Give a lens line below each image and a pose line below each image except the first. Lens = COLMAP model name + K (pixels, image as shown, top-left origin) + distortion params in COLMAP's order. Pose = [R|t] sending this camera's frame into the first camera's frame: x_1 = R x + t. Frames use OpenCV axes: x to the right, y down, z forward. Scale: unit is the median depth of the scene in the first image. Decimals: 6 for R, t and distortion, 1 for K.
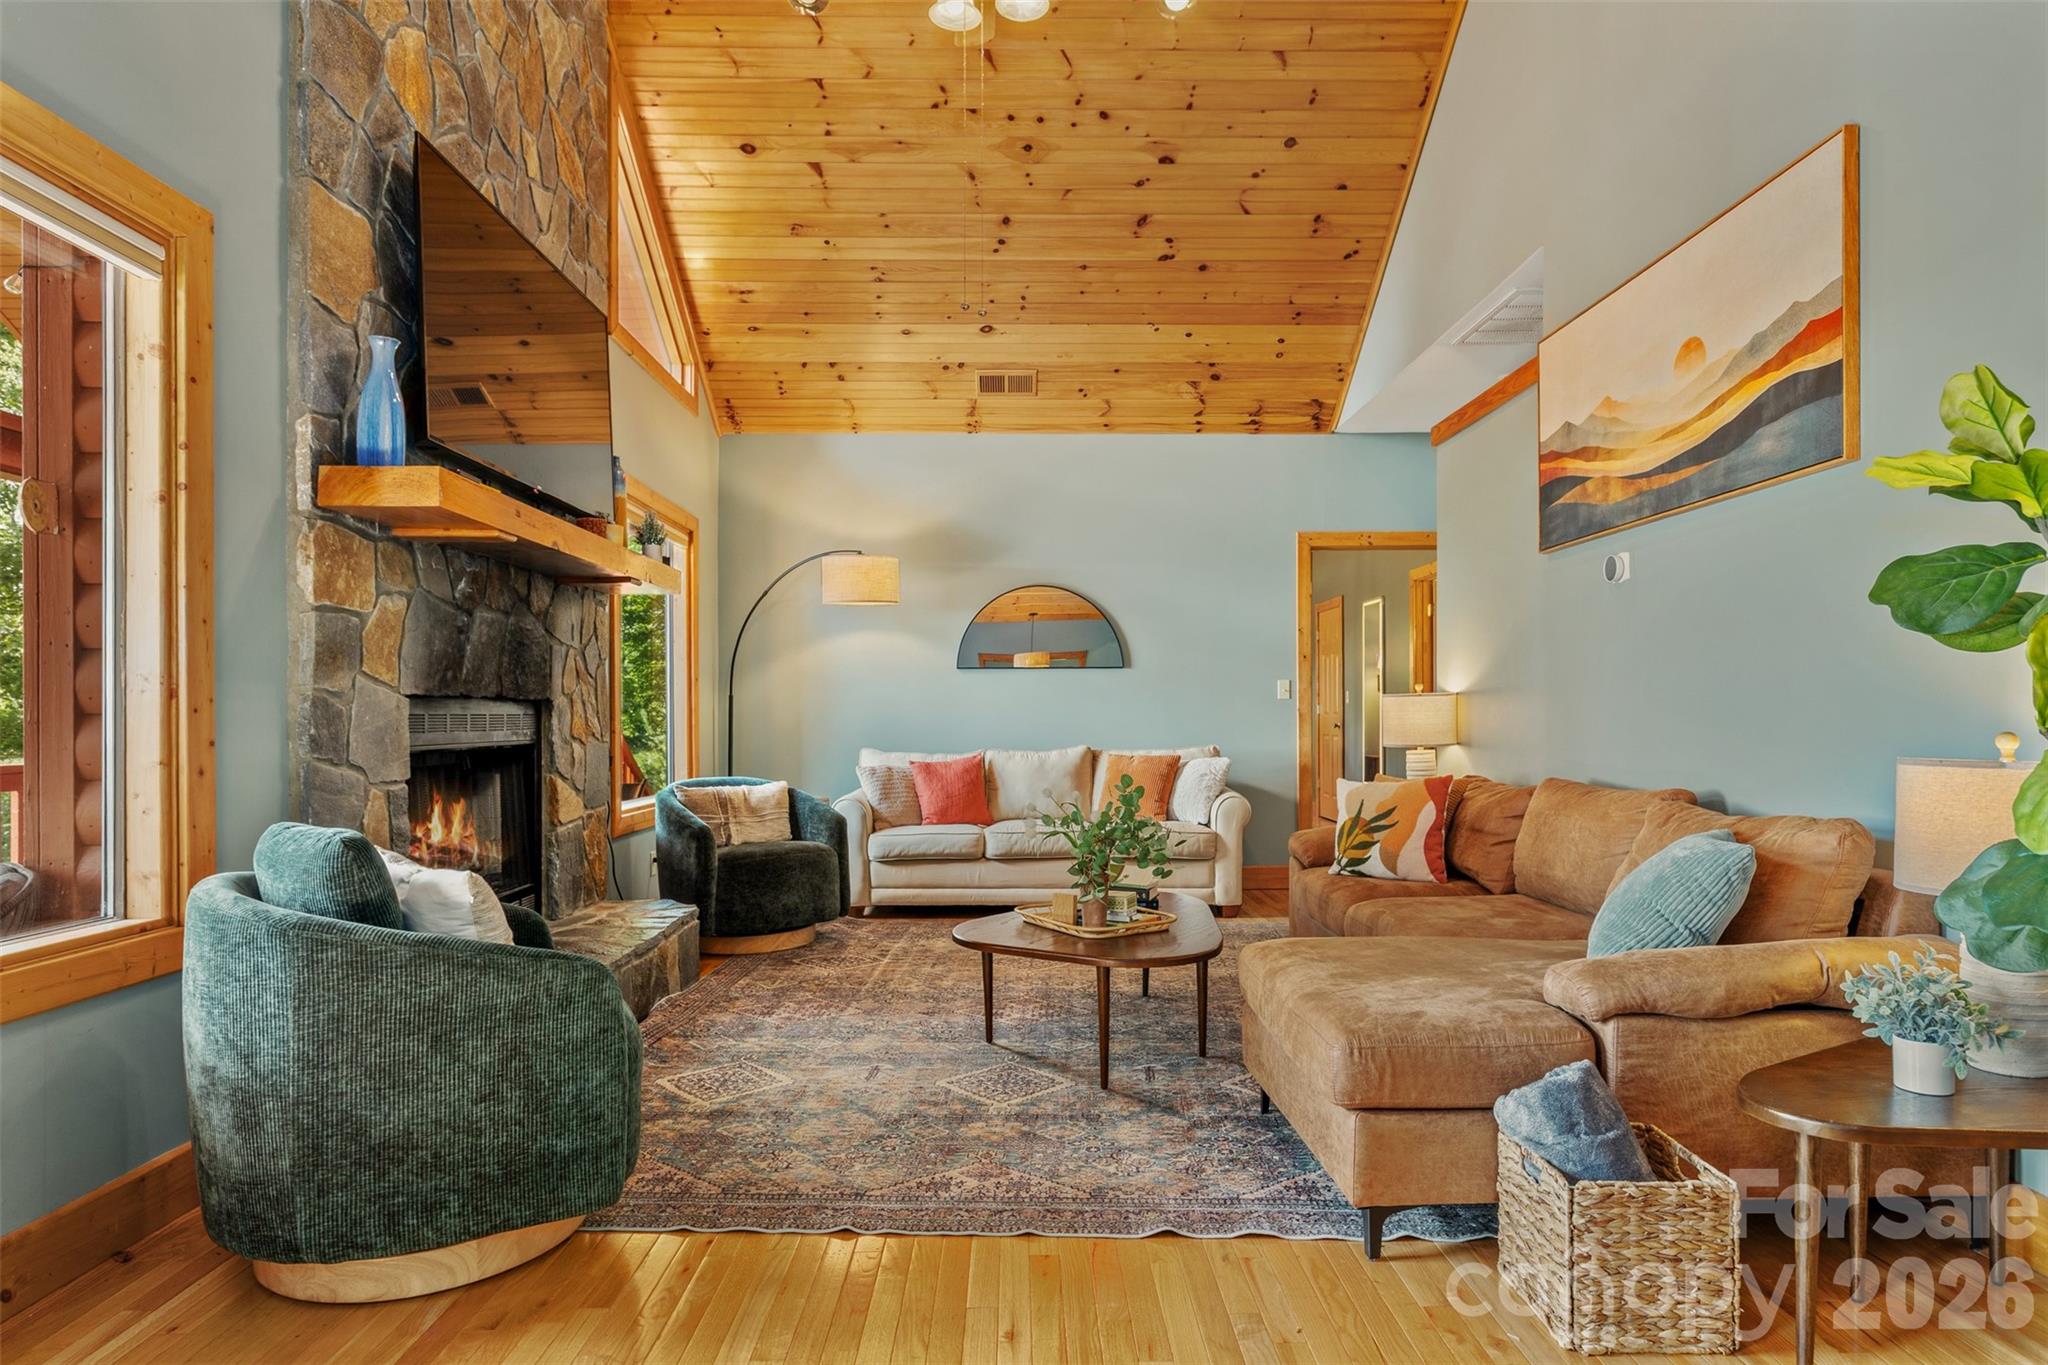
lens RADIAL K [[1133.3, 0, 1060.0], [0, 1133.3, 709.6], [0, 0, 1]] dist [0.005994, 0.001493]
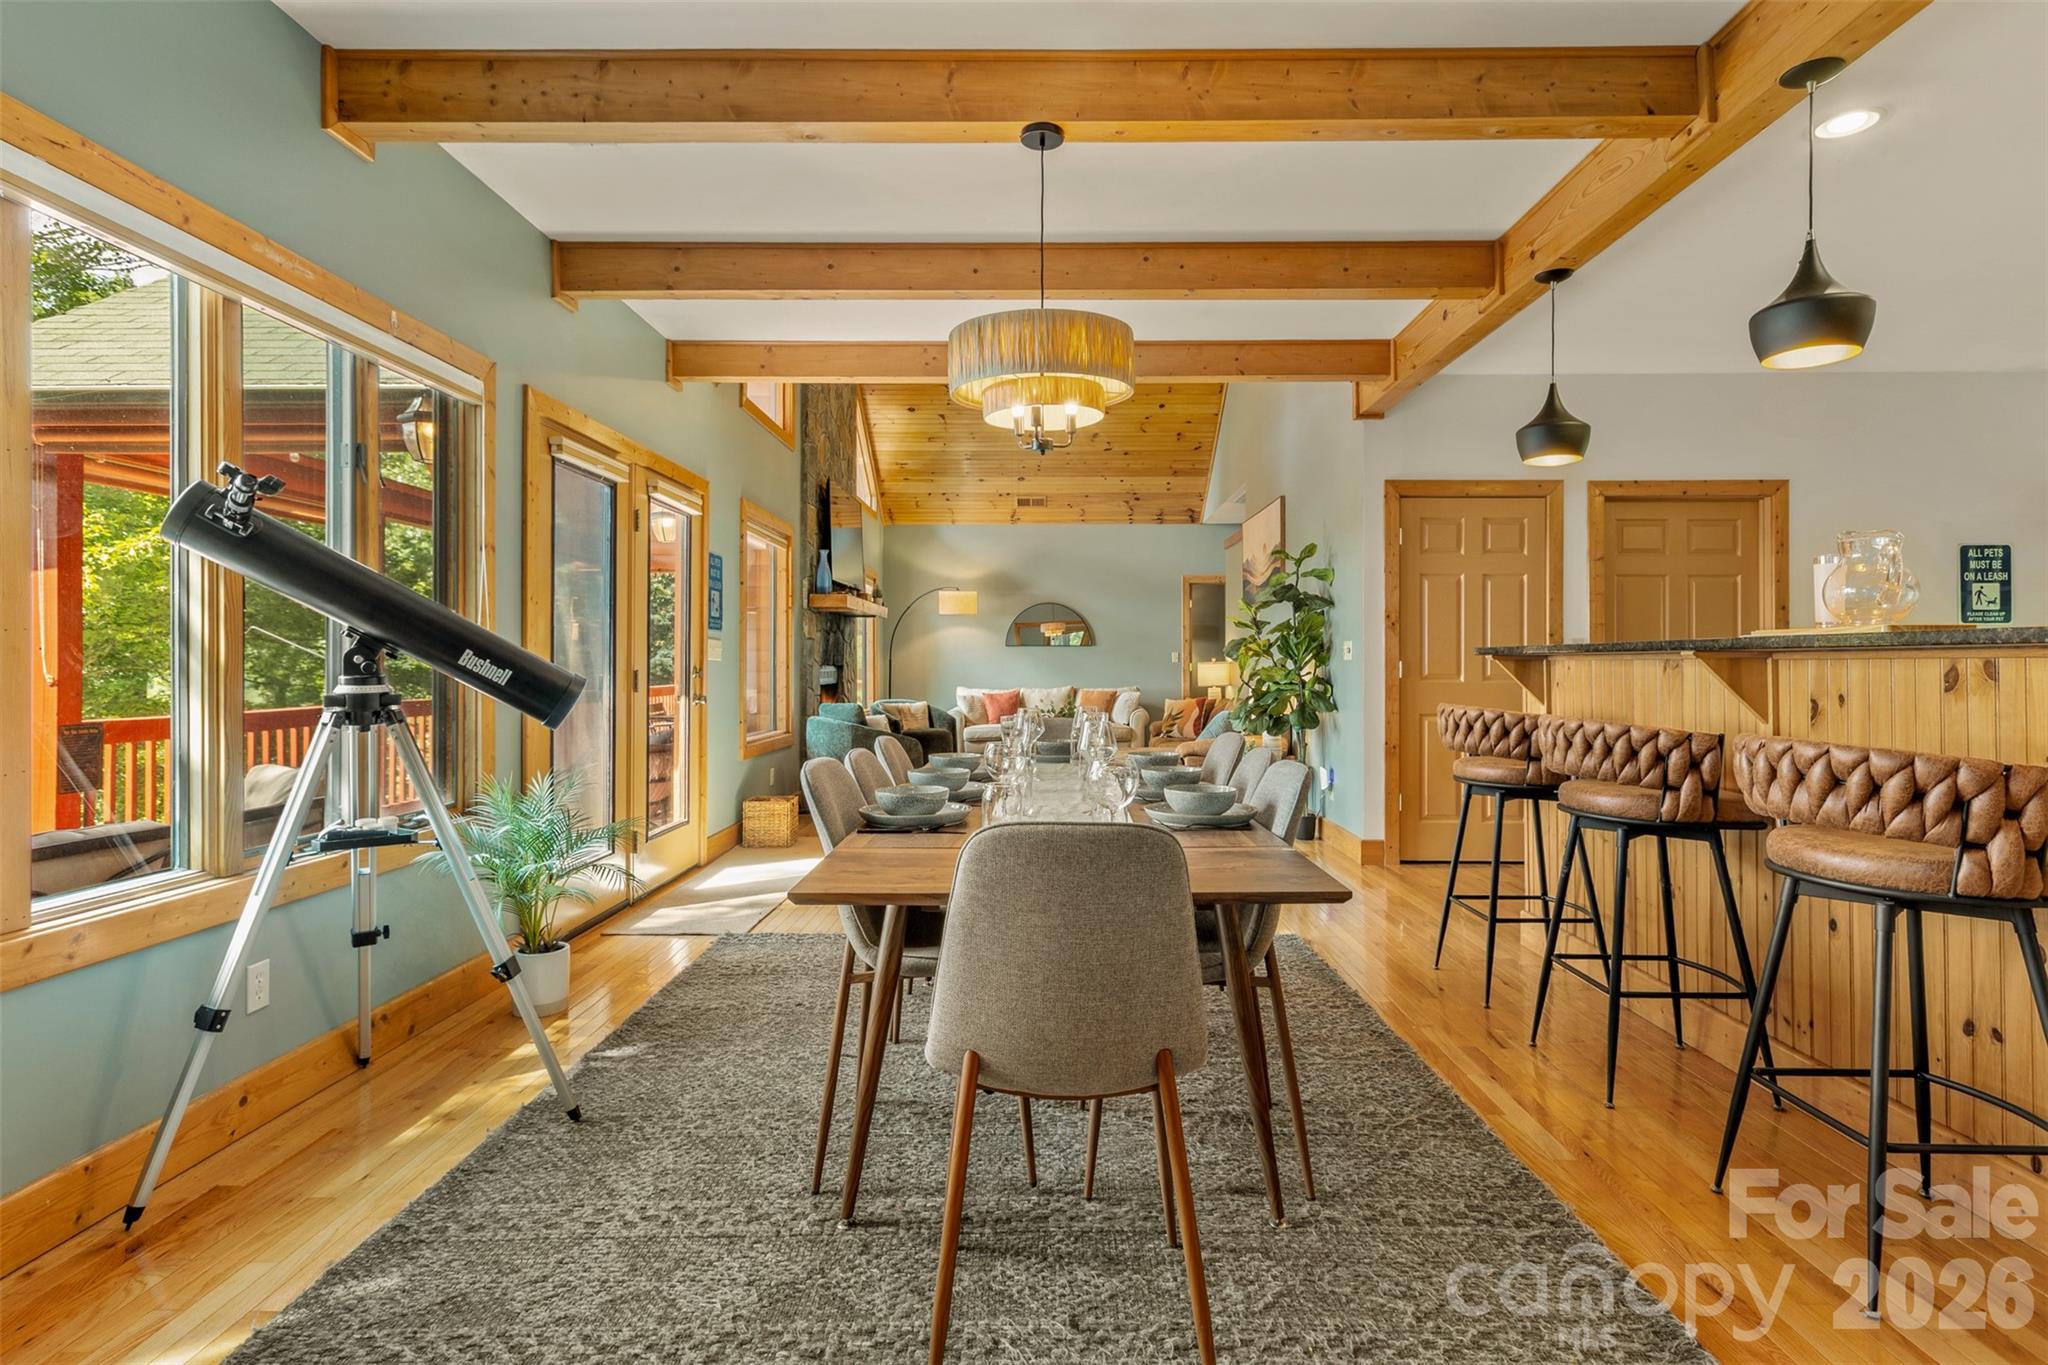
lens RADIAL K [[1010.1, 0, 1025.6], [0, 1010.1, 655.1], [0, 0, 1]] dist [0.015098, -0.000714]
pose [[0.998119, 0.002131, -0.061275, 0.067288], [-0.002323, 0.999993, -0.003058, -0.021261], [0.061268, 0.003194, 0.998116, -0.983855]]
